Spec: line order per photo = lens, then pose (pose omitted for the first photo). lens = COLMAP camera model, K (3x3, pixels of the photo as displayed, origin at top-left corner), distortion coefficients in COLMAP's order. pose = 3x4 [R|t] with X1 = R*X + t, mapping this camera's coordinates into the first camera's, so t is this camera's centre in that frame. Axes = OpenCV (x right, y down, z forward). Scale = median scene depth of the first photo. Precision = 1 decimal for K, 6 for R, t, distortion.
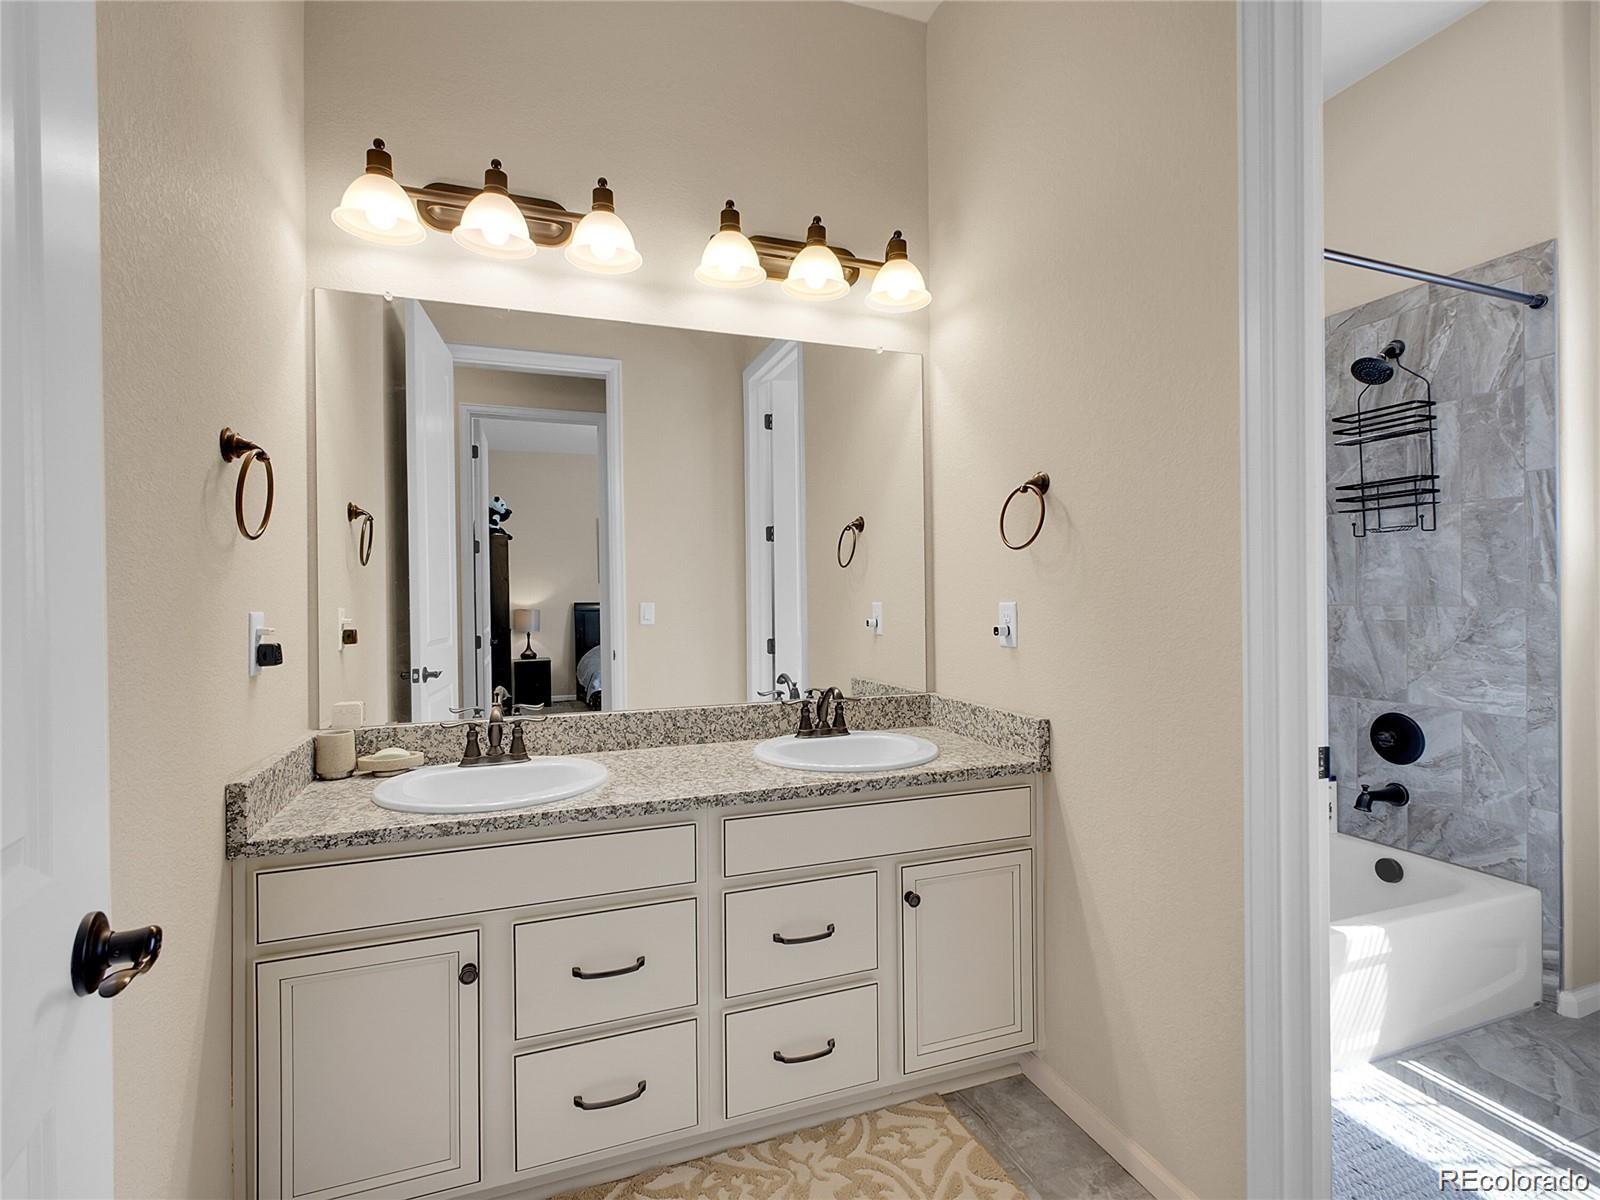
lens RADIAL K [[781.6, 0, 804.9], [0, 781.6, 600.0], [0, 0, 1]] dist [-0.000294, 0.000007]
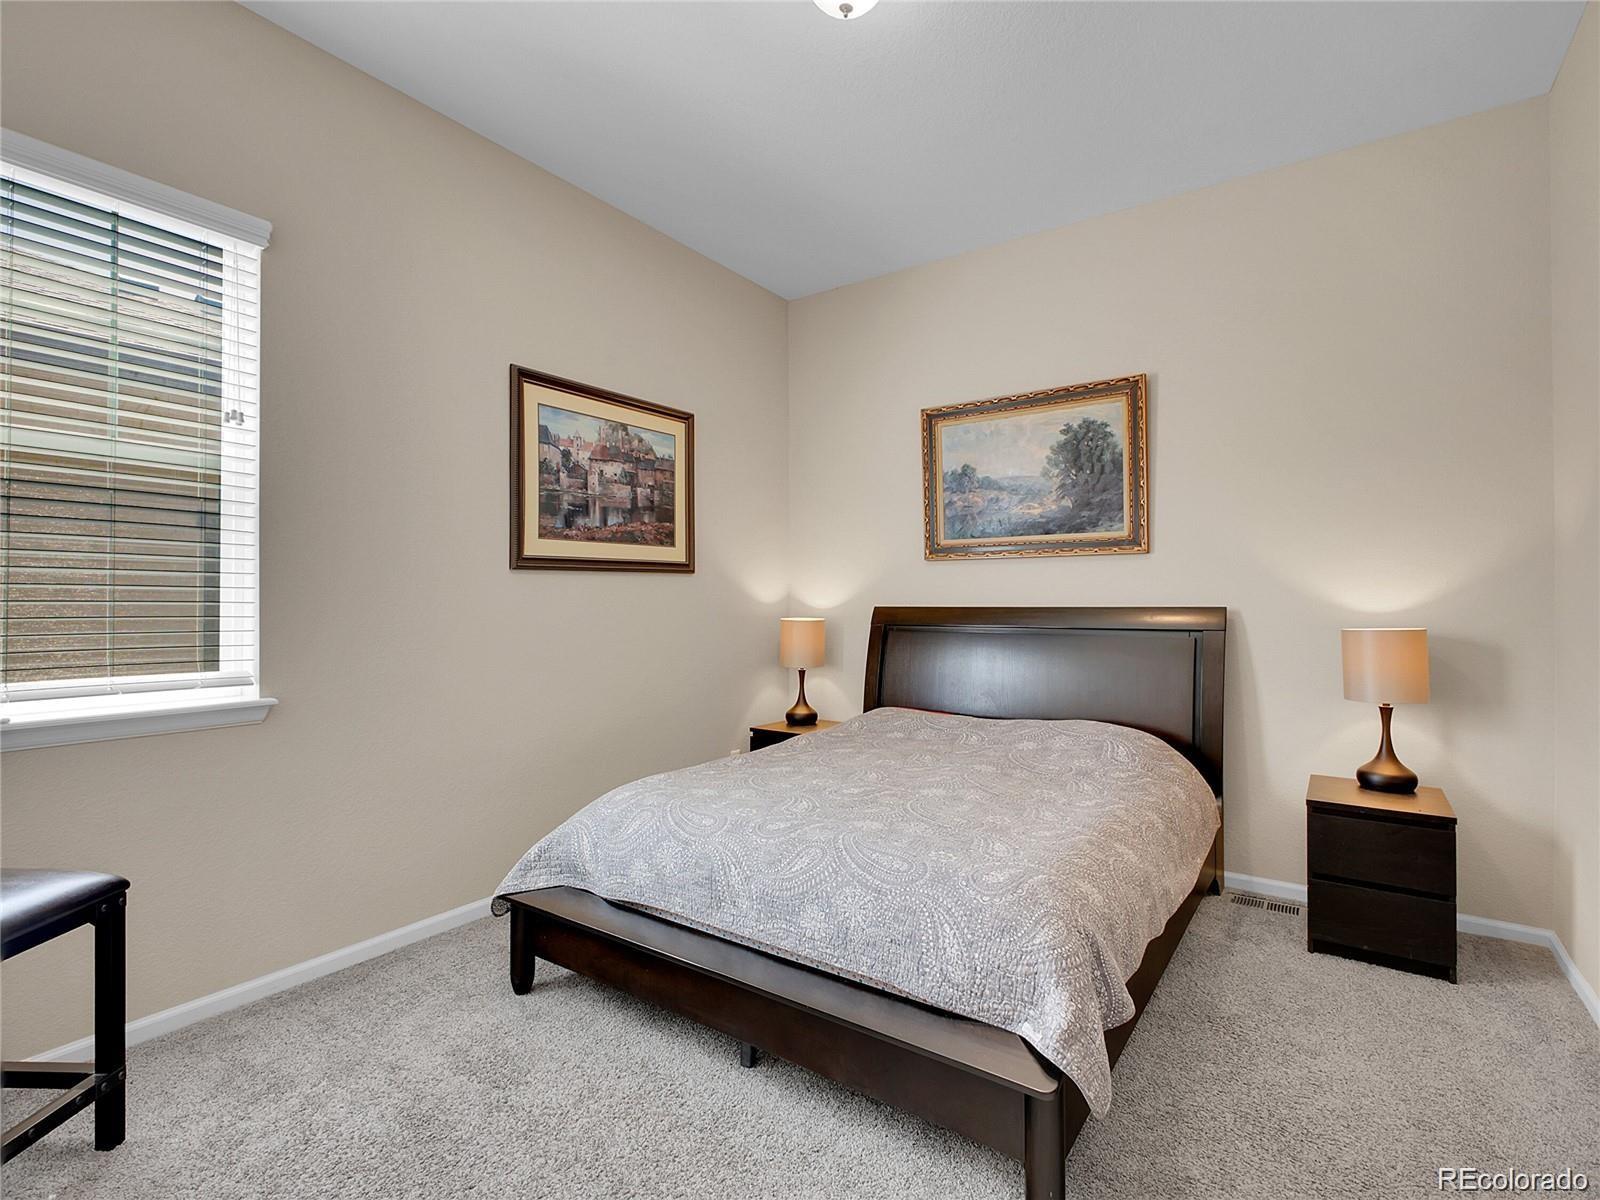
lens RADIAL K [[781.6, 0, 800.1], [0, 781.6, 601.4], [0, 0, 1]] dist [-0.000294, 0.000007]
pose [[0.567434, 0.006884, -0.823390, -0.232160], [-0.004887, 0.999976, 0.004992, 0.000751], [0.823405, 0.001192, 0.567453, 0.637288]]
